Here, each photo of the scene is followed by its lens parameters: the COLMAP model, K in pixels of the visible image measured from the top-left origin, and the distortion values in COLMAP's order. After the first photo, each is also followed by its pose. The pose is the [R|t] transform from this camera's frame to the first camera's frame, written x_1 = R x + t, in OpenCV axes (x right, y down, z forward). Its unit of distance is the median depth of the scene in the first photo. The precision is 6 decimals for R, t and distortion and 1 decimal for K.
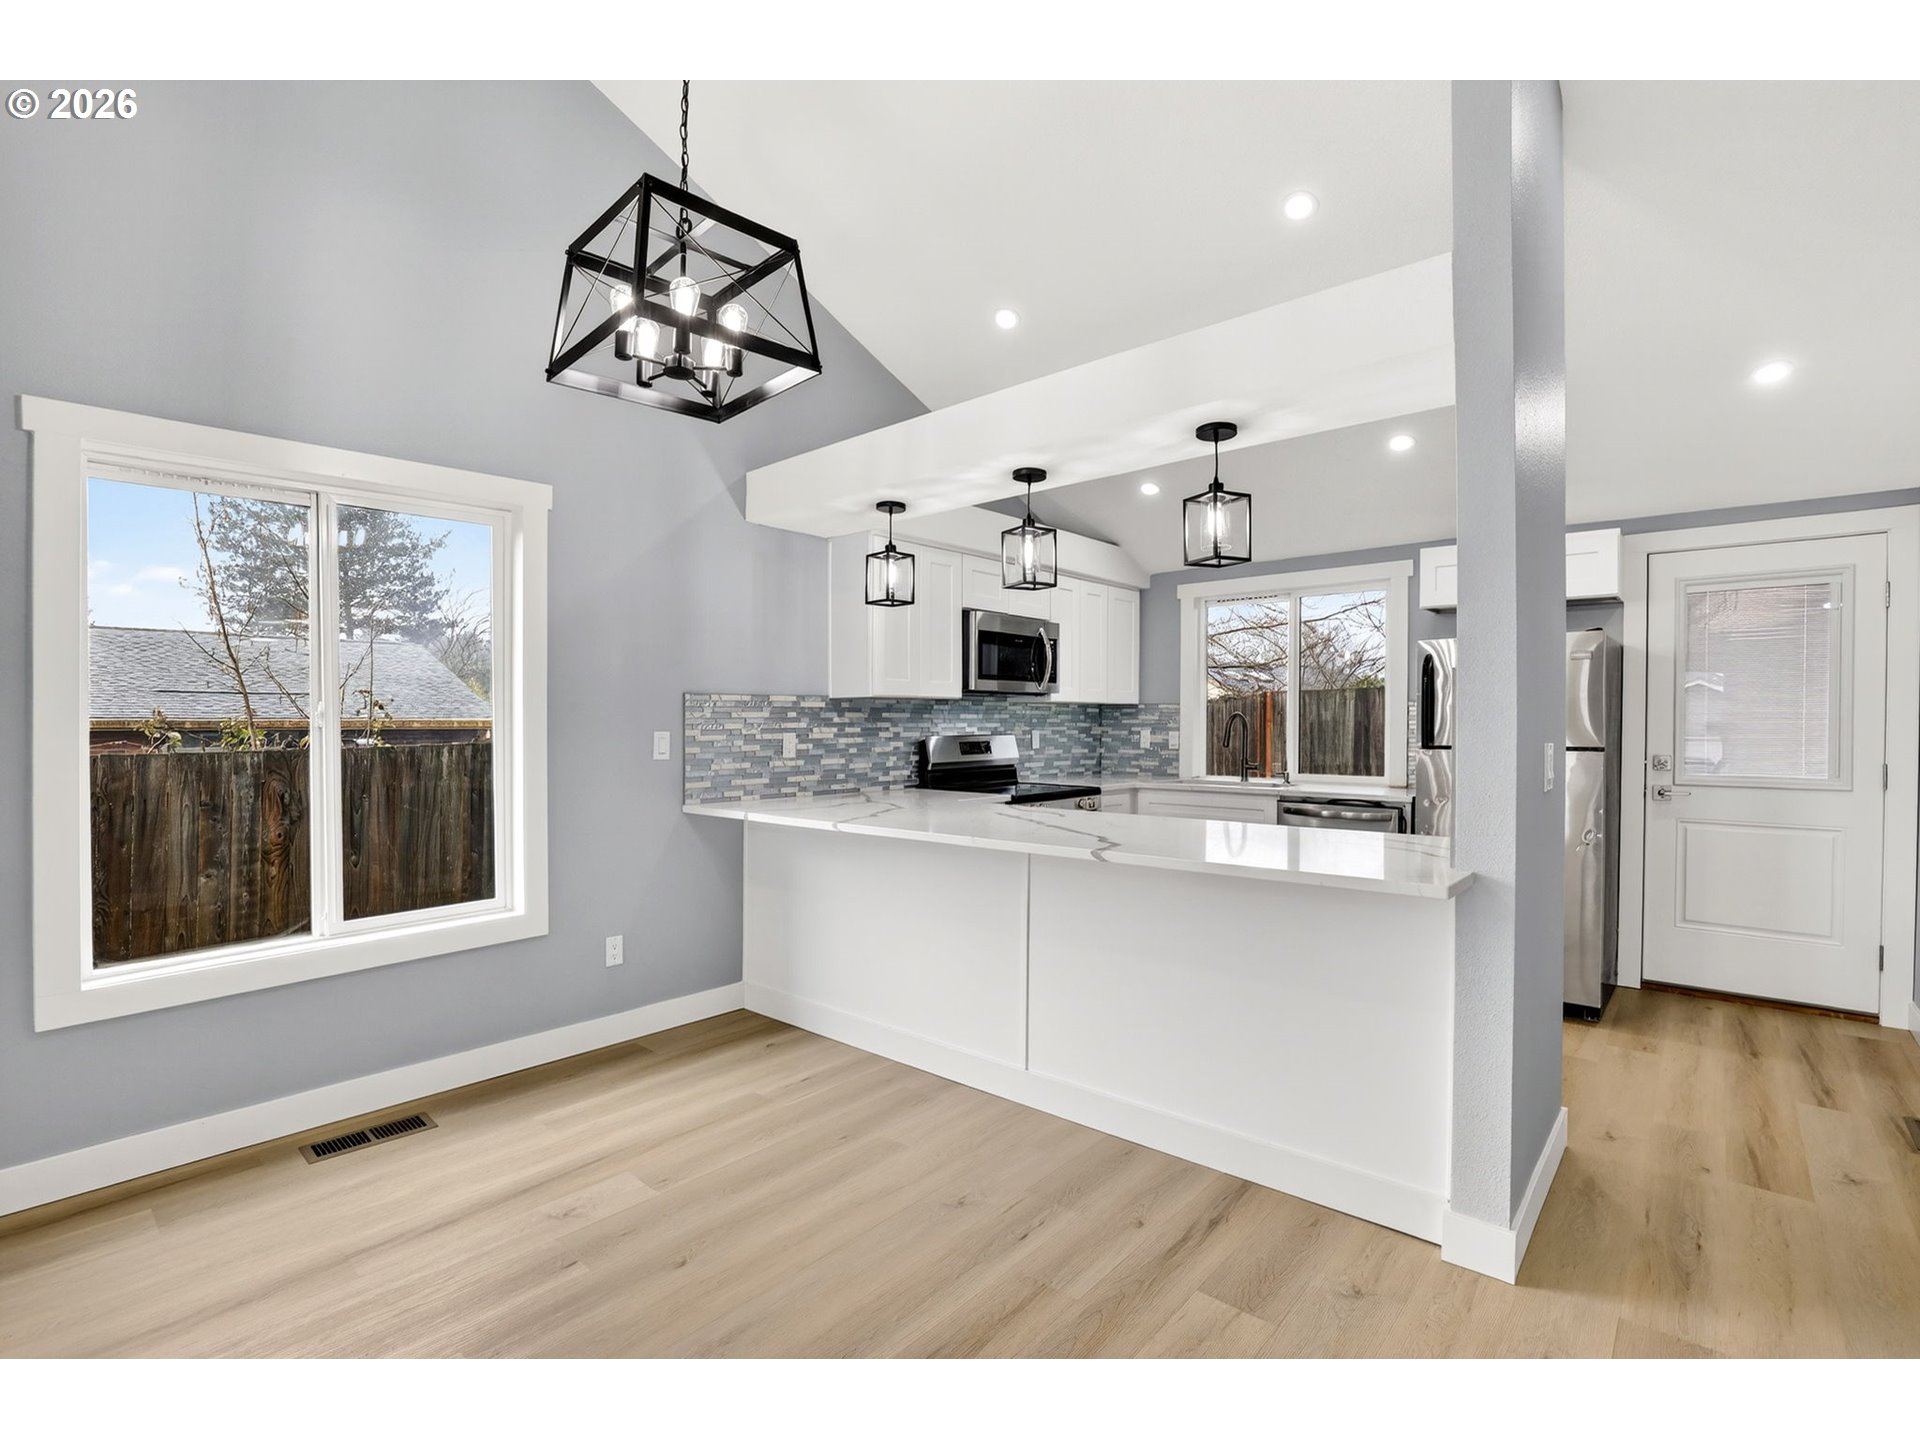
lens RADIAL K [[888.0, 0, 953.1], [0, 888.0, 750.6], [0, 0, 1]] dist [-0.029003, 0.001923]
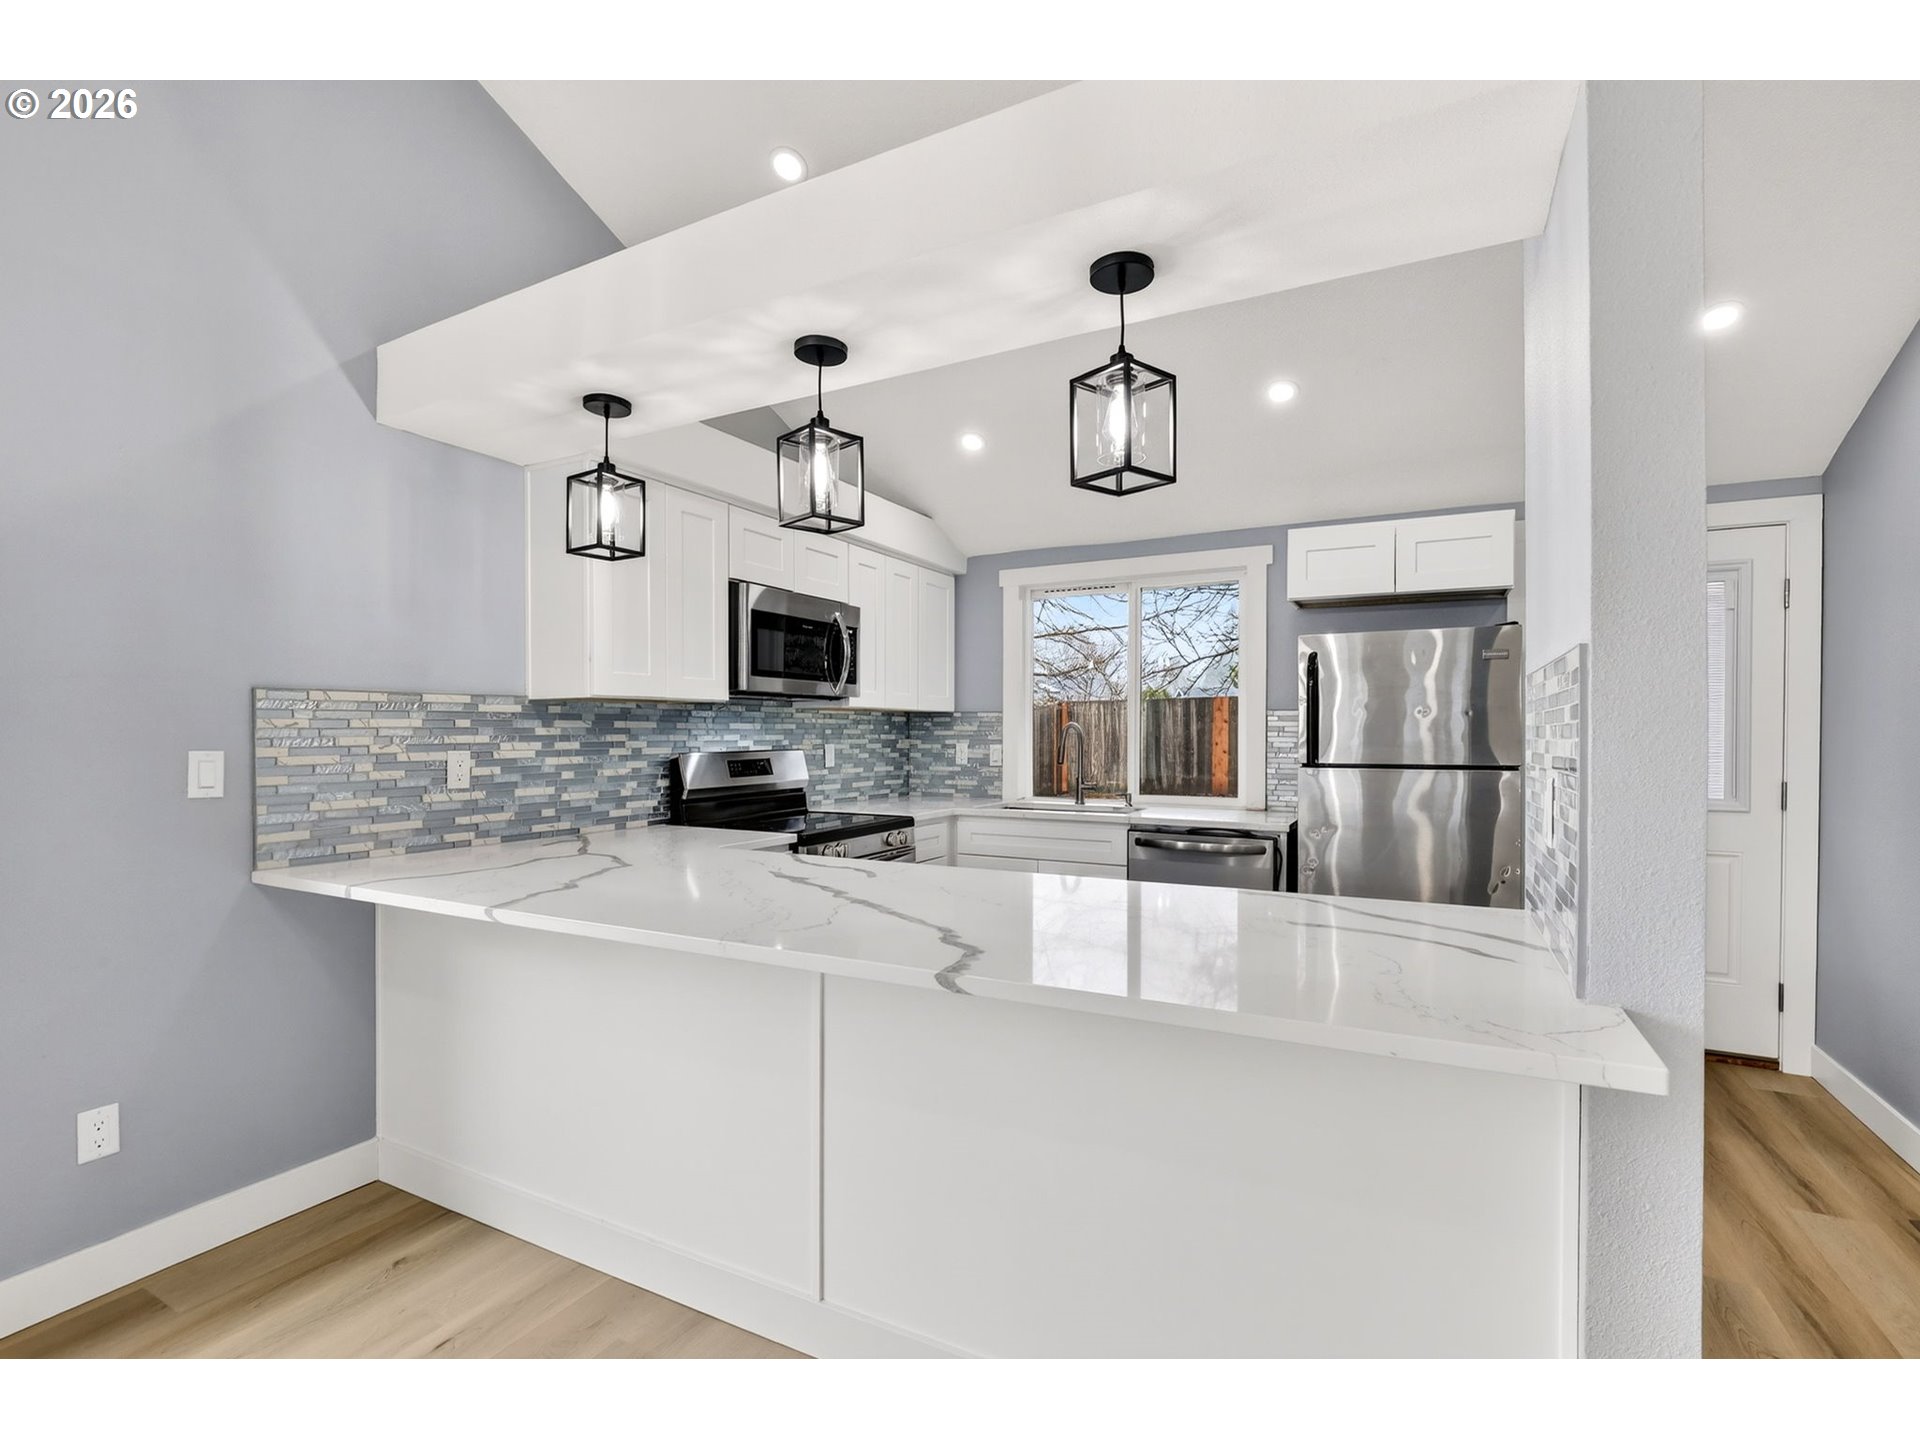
lens RADIAL K [[888.0, 0, 959.3], [0, 888.0, 756.0], [0, 0, 1]] dist [-0.029003, 0.001923]
pose [[0.971577, -0.004769, 0.236674, 0.022165], [0.005845, 0.999976, -0.003844, -0.010472], [-0.236650, 0.005118, 0.971581, 0.252275]]
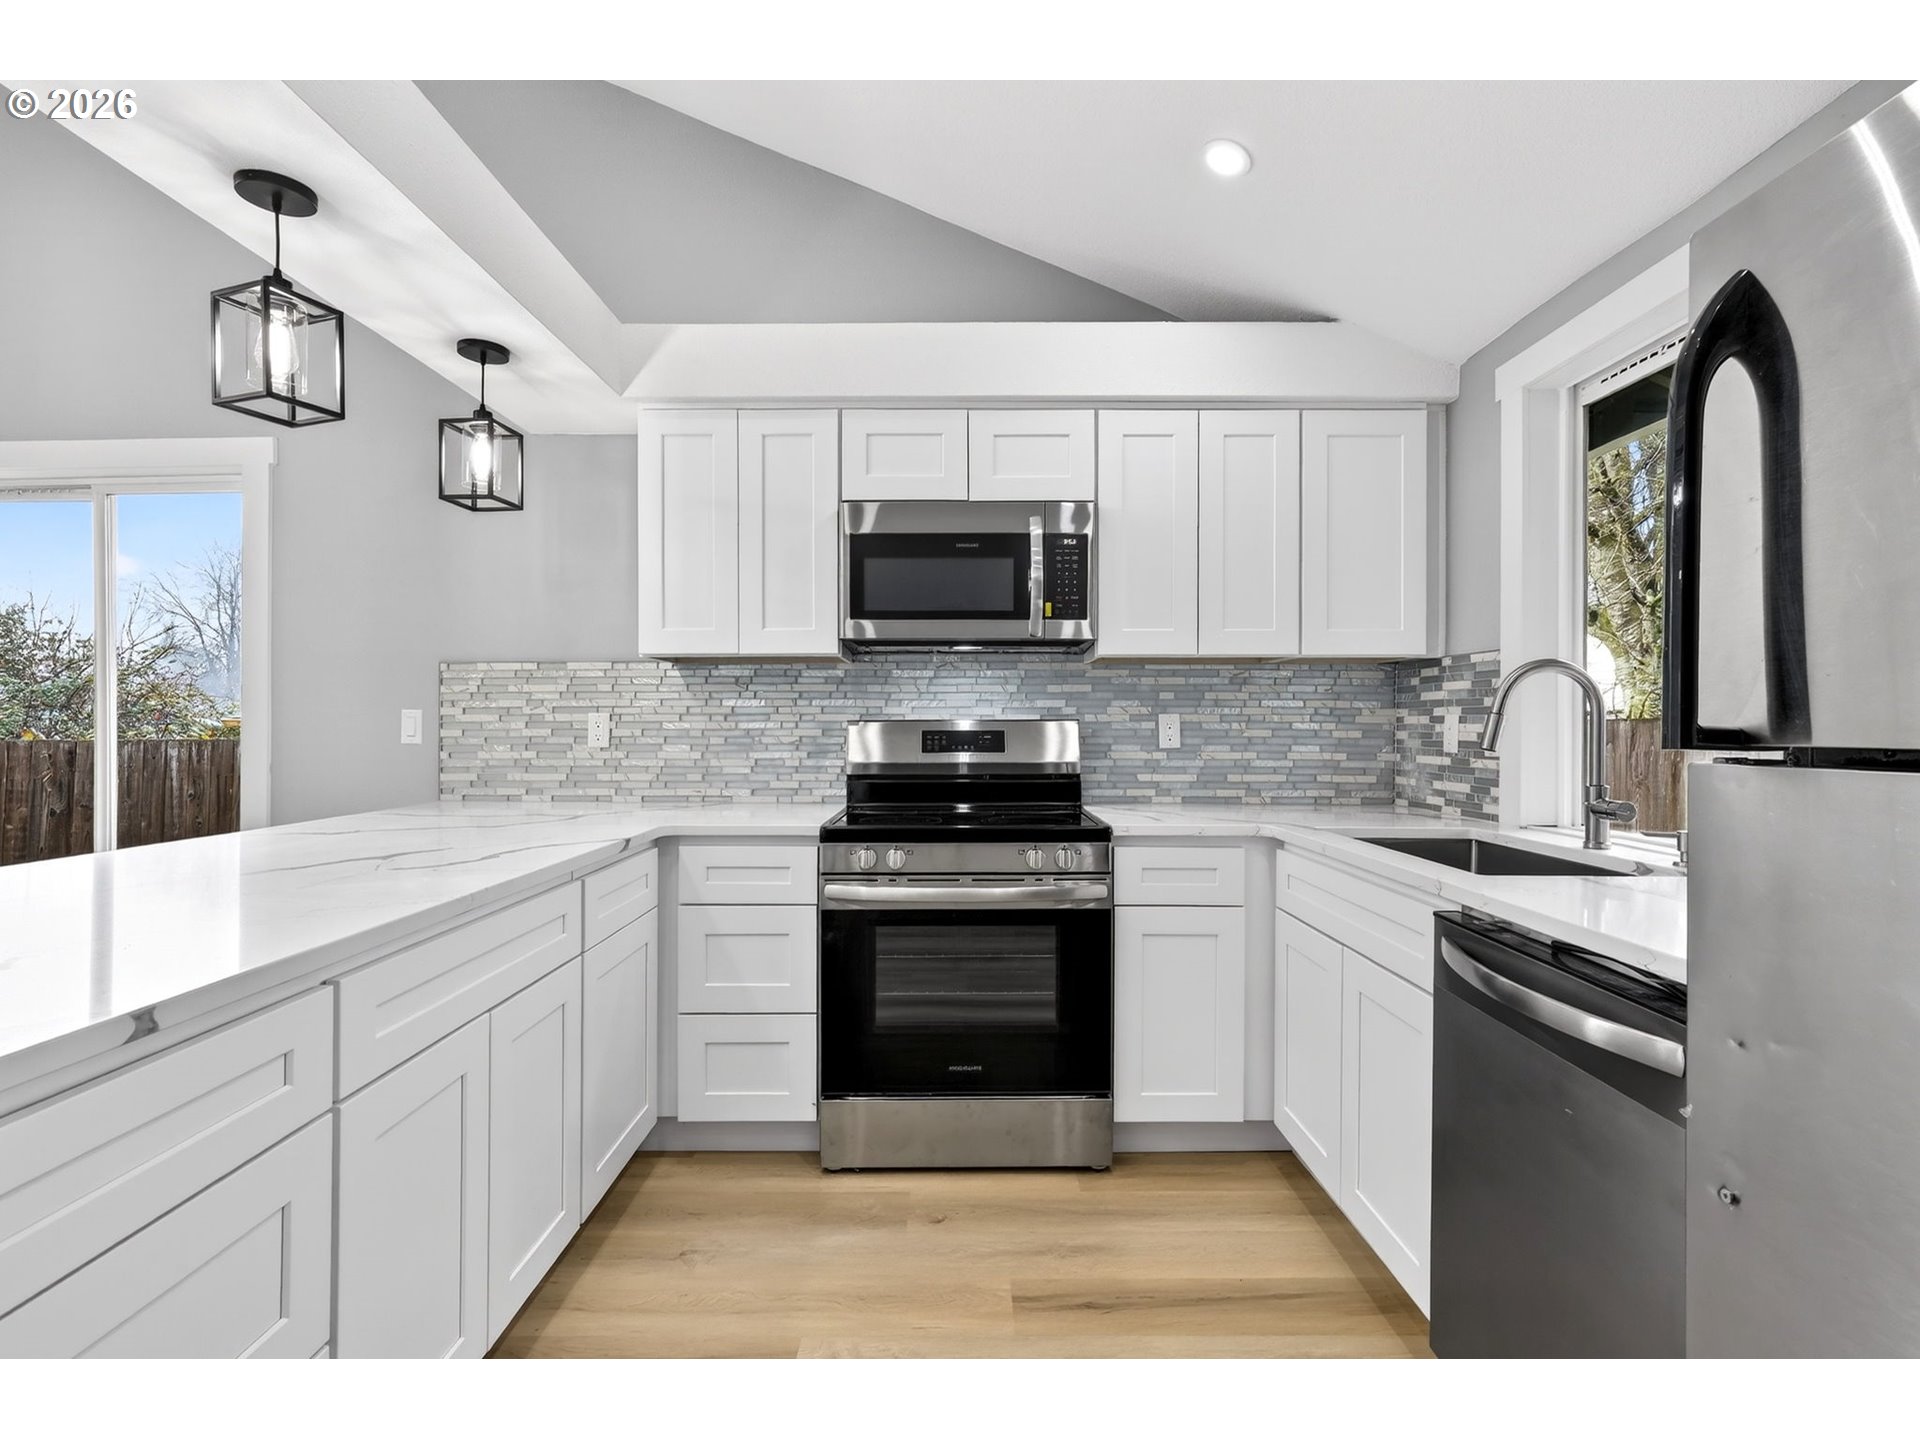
lens RADIAL K [[888.0, 0, 945.8], [0, 888.0, 735.7], [0, 0, 1]] dist [-0.029003, 0.001923]
pose [[0.660172, 0.009407, -0.751055, 0.510444], [-0.025288, 0.999633, -0.009708, -0.001357], [0.750688, 0.025402, 0.660168, 0.684588]]
